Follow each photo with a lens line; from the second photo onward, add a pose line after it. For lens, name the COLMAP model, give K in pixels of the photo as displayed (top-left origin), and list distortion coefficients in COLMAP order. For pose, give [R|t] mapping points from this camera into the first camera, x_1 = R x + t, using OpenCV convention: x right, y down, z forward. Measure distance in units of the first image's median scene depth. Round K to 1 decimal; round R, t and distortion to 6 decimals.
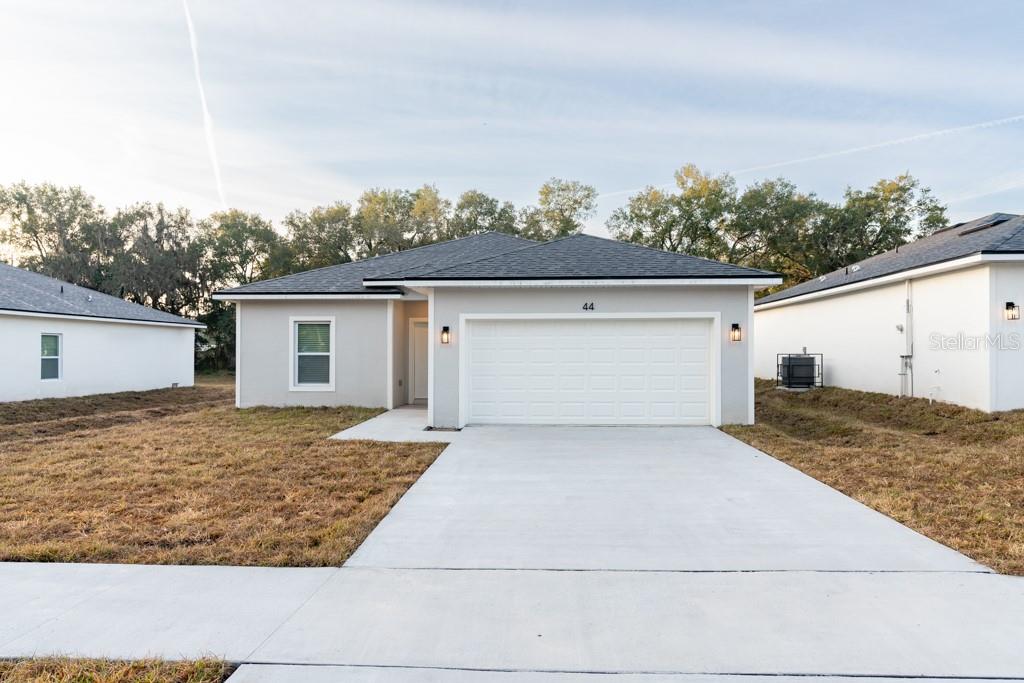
lens RADIAL K [[644.0, 0, 509.0], [0, 644.0, 347.2], [0, 0, 1]] dist [0.009114, 0.001373]
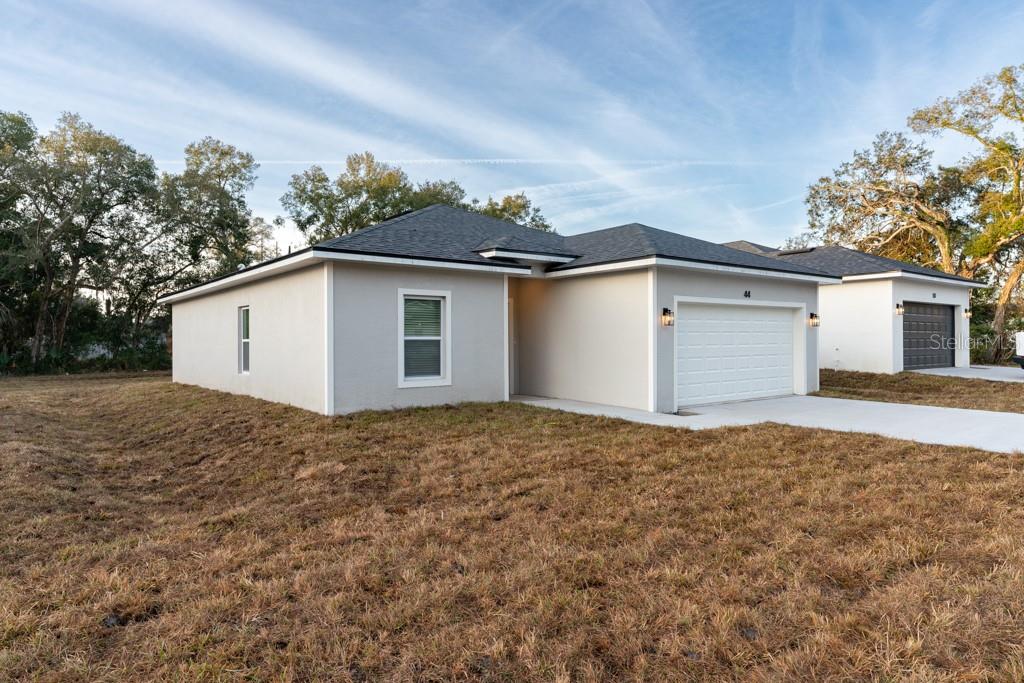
lens RADIAL K [[616.6, 0, 510.7], [0, 616.6, 339.5], [0, 0, 1]] dist [0.026793, -0.000566]
pose [[0.748575, -0.003664, 0.663041, -0.713978], [-0.002284, 0.999965, 0.008105, 0.005837], [-0.663047, -0.007581, 0.748540, 0.379875]]
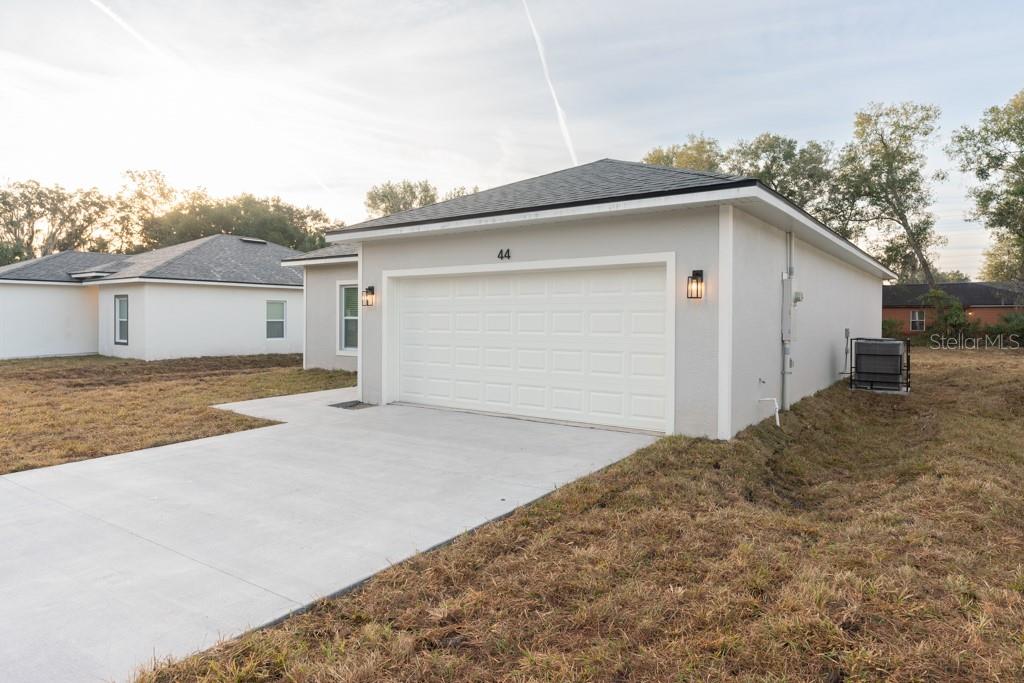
lens RADIAL K [[627.8, 0, 506.1], [0, 627.8, 286.5], [0, 0, 1]] dist [0.008418, 0.002429]
pose [[0.837490, -0.023881, -0.545930, 0.414100], [0.001876, 0.999164, -0.040830, 0.002146], [0.546449, 0.033171, 0.836835, 0.324714]]
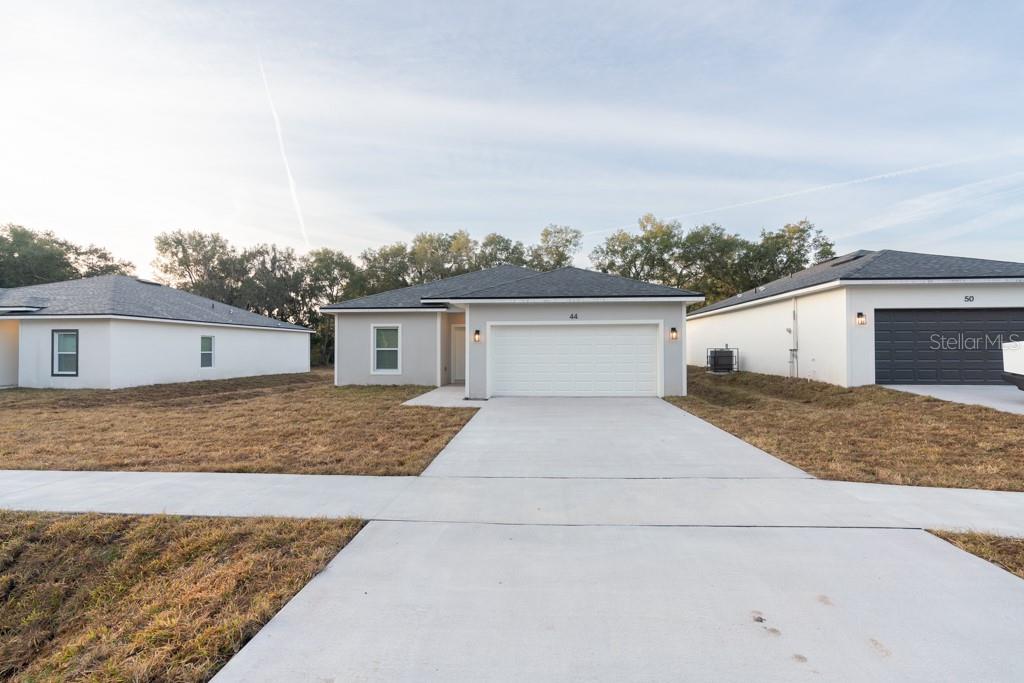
lens RADIAL K [[467.5, 0, 510.6], [0, 467.5, 347.0], [0, 0, 1]] dist [0.000030, -0.000226]
pose [[0.999814, -0.002604, -0.019103, -0.000867], [0.002672, 0.999990, 0.003546, 0.002438], [0.019094, -0.003597, 0.999811, -0.060921]]
